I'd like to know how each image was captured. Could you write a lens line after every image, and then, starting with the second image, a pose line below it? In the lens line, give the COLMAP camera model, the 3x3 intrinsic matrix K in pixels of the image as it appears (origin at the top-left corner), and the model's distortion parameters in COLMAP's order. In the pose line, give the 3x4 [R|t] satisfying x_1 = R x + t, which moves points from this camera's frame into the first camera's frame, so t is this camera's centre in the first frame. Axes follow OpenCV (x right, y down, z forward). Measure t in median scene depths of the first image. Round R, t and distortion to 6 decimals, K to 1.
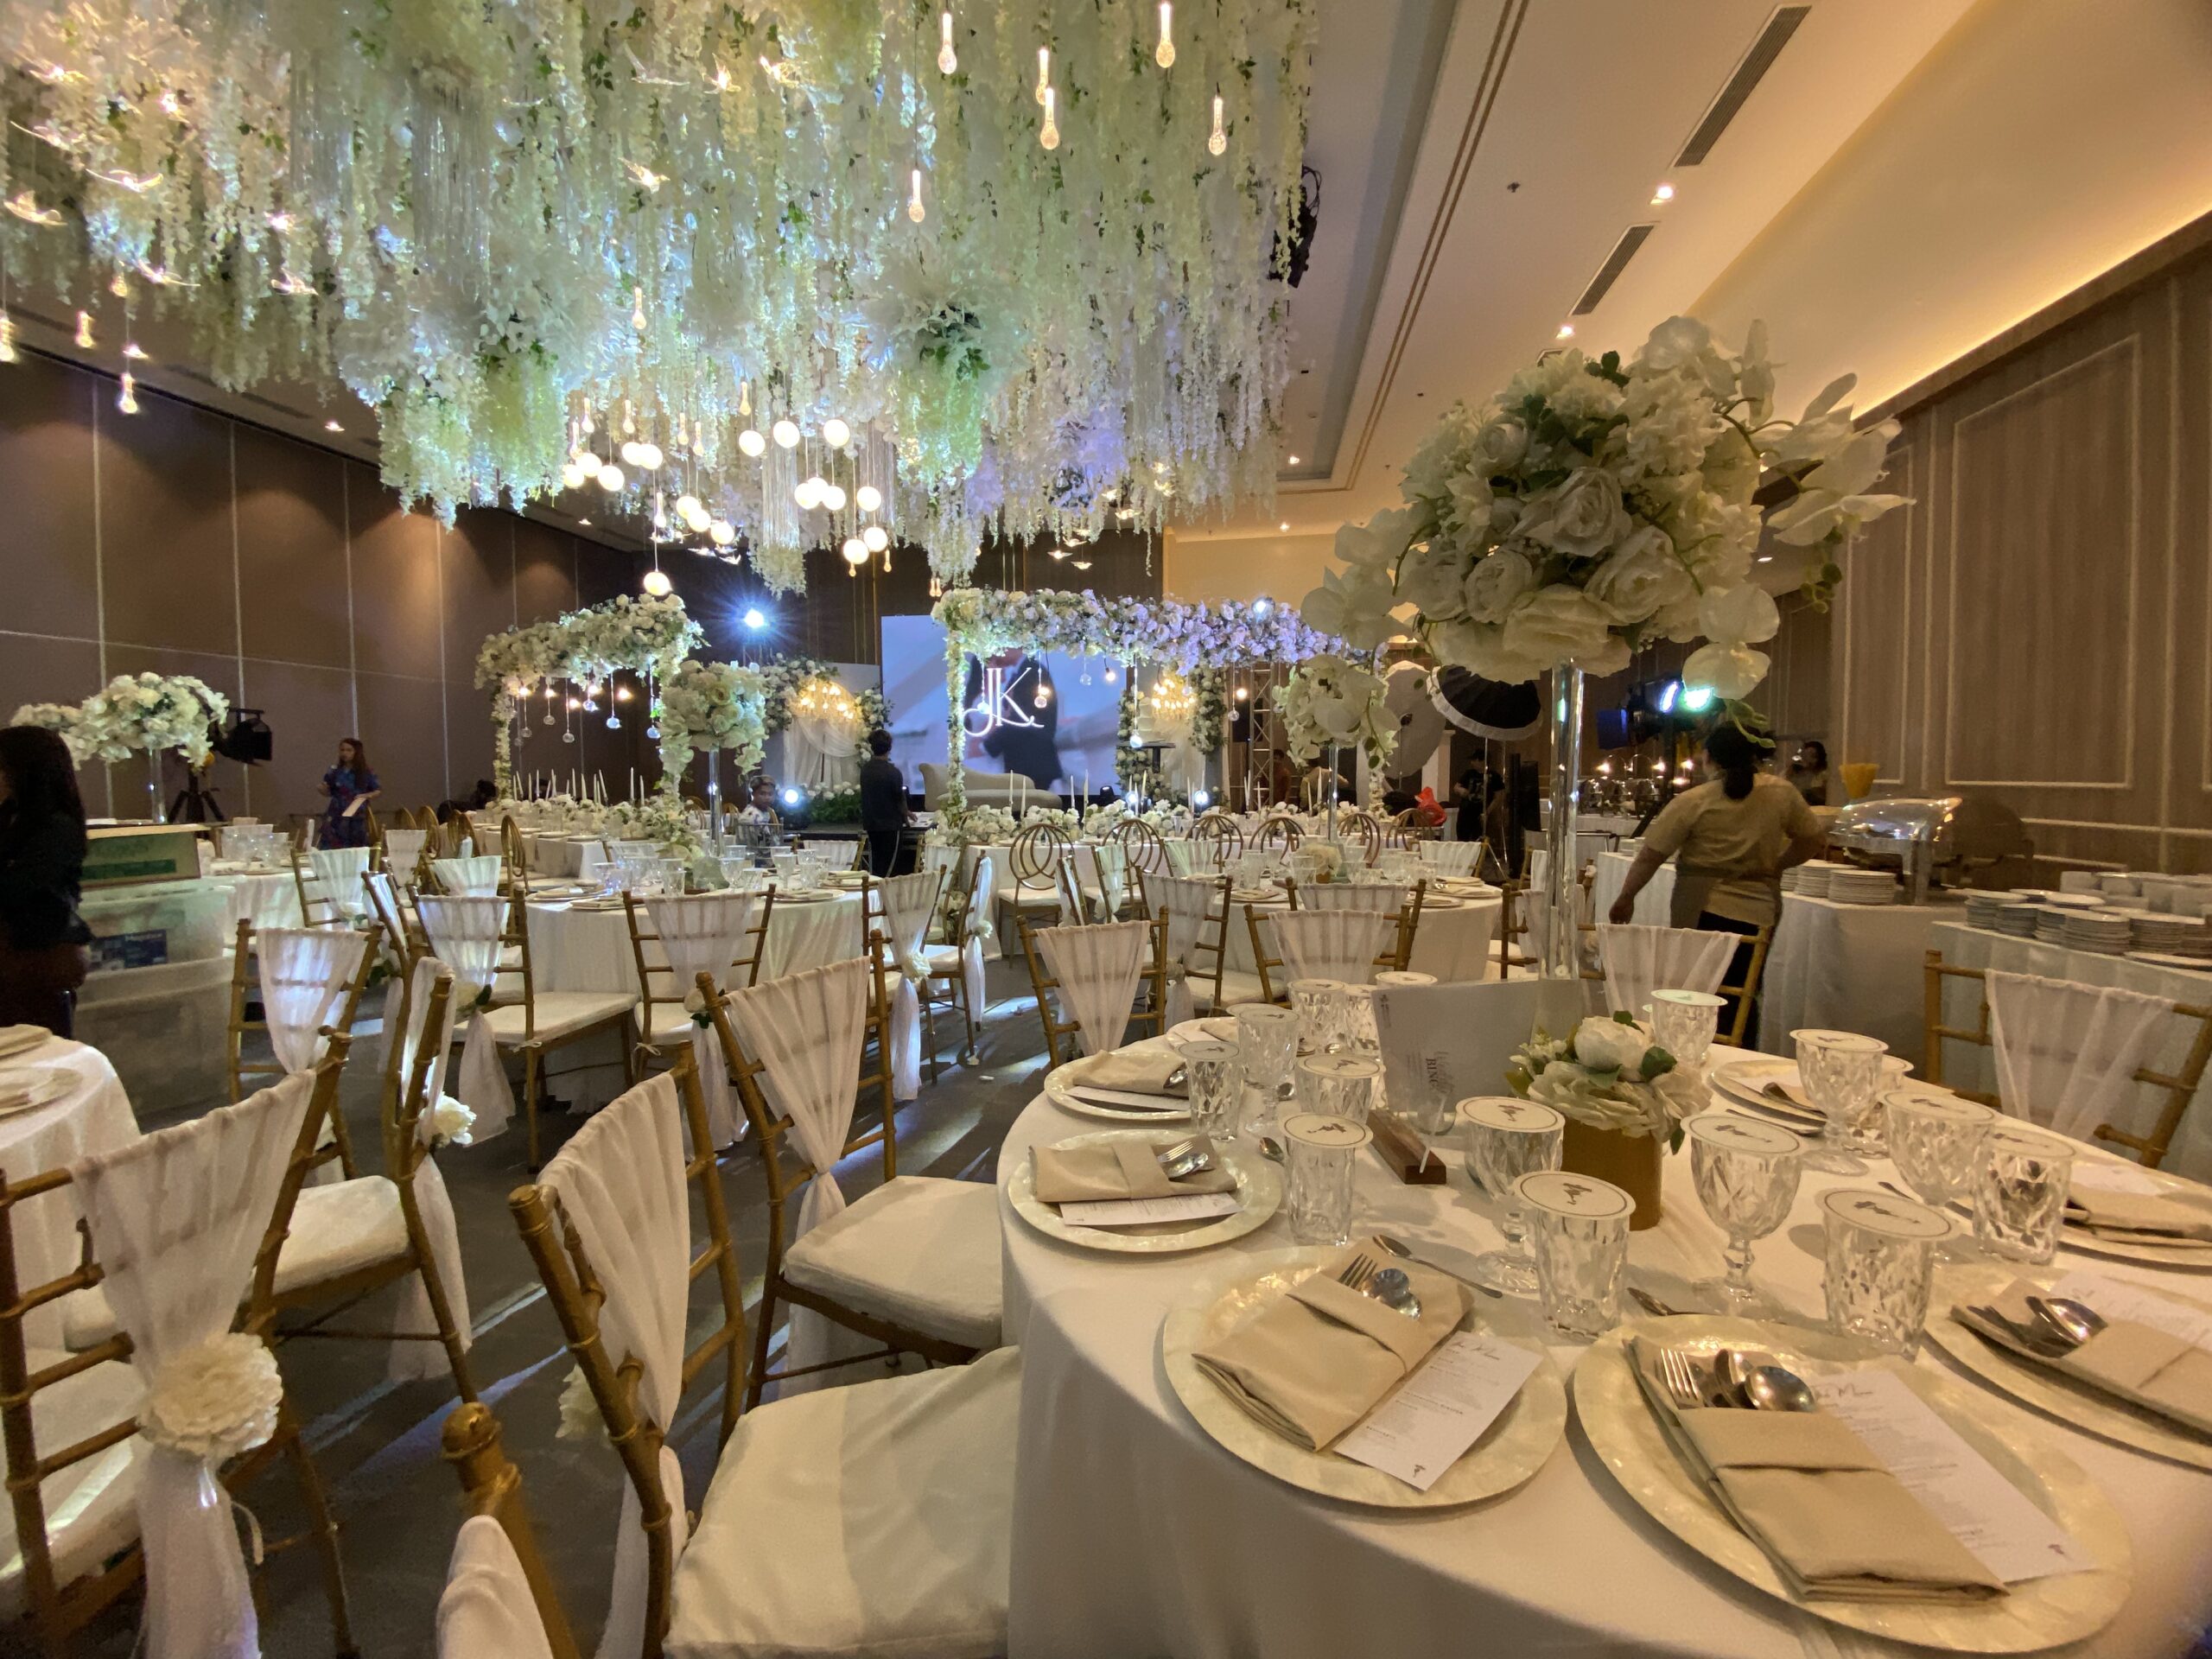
lens RADIAL K [[888.1, 0, 1108.3], [0, 888.1, 830.3], [0, 0, 1]] dist [-0.000606, -0.000487]
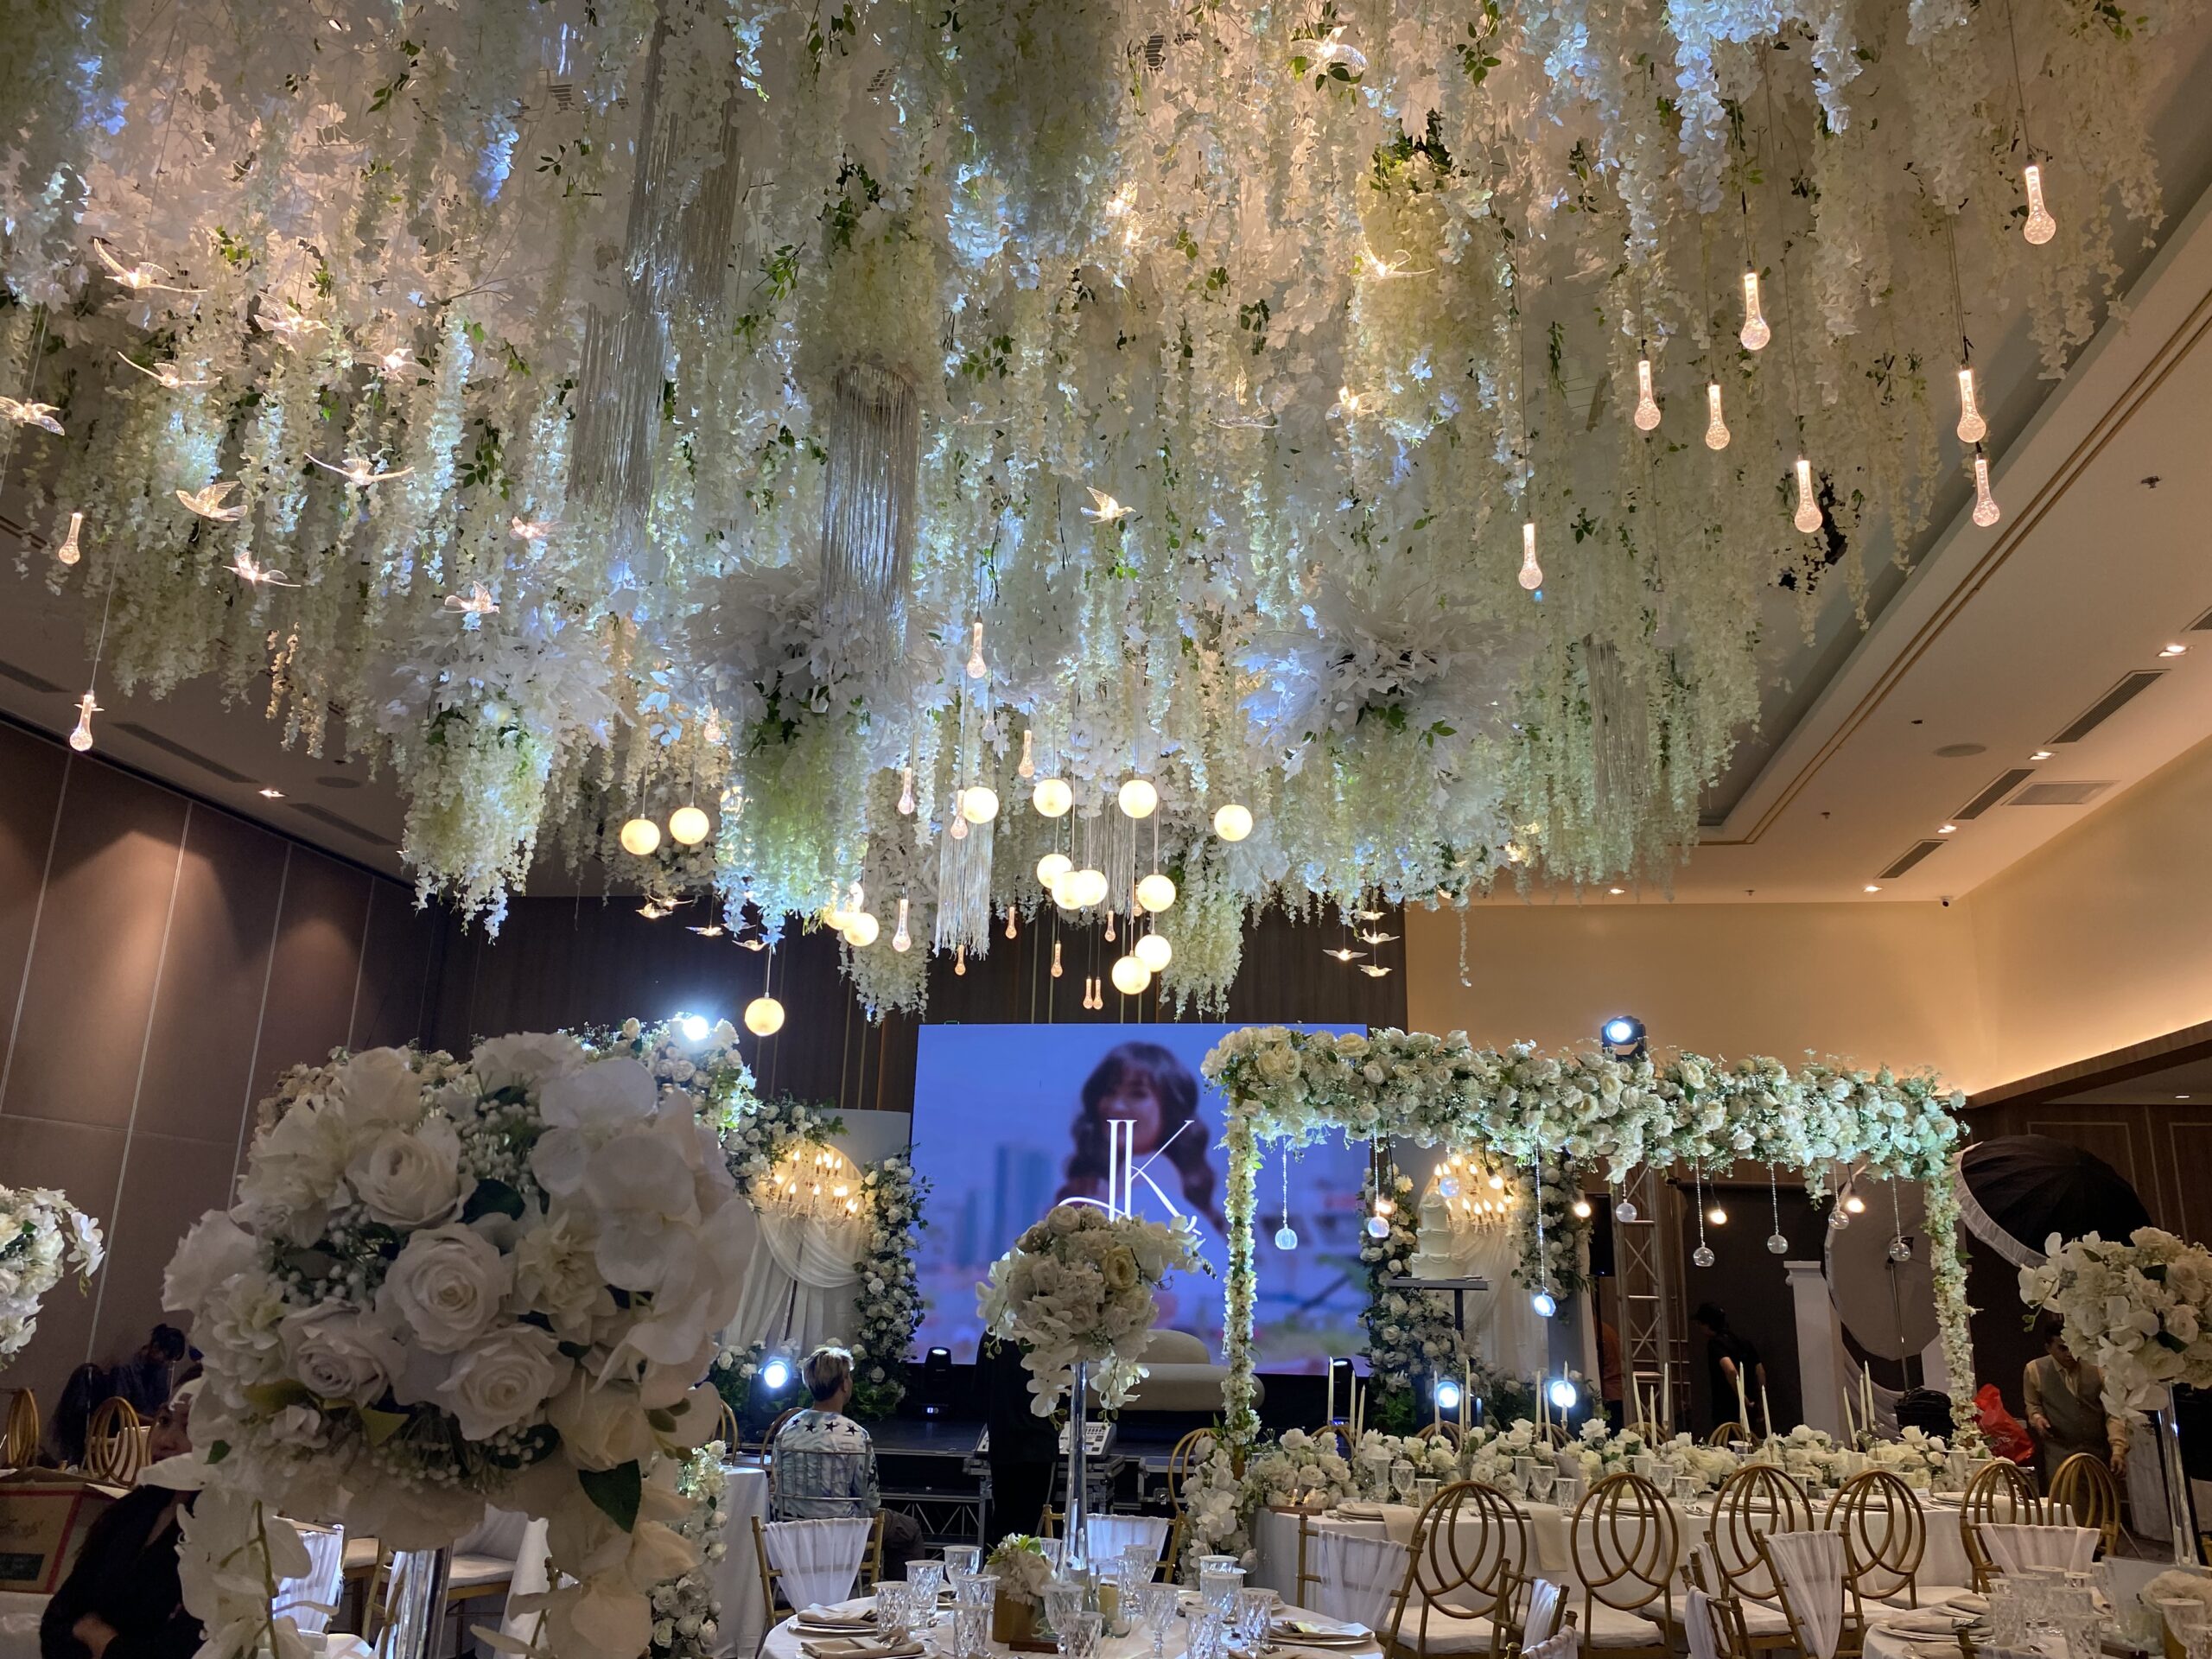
lens RADIAL K [[1665.7, 0, 1114.6], [0, 1665.7, 828.2], [0, 0, 1]] dist [0.026162, -0.020002]
pose [[0.999622, 0.026077, 0.008690, -0.246461], [-0.021889, 0.946434, -0.322156, -0.040321], [-0.016625, 0.321844, 0.946647, -0.058922]]
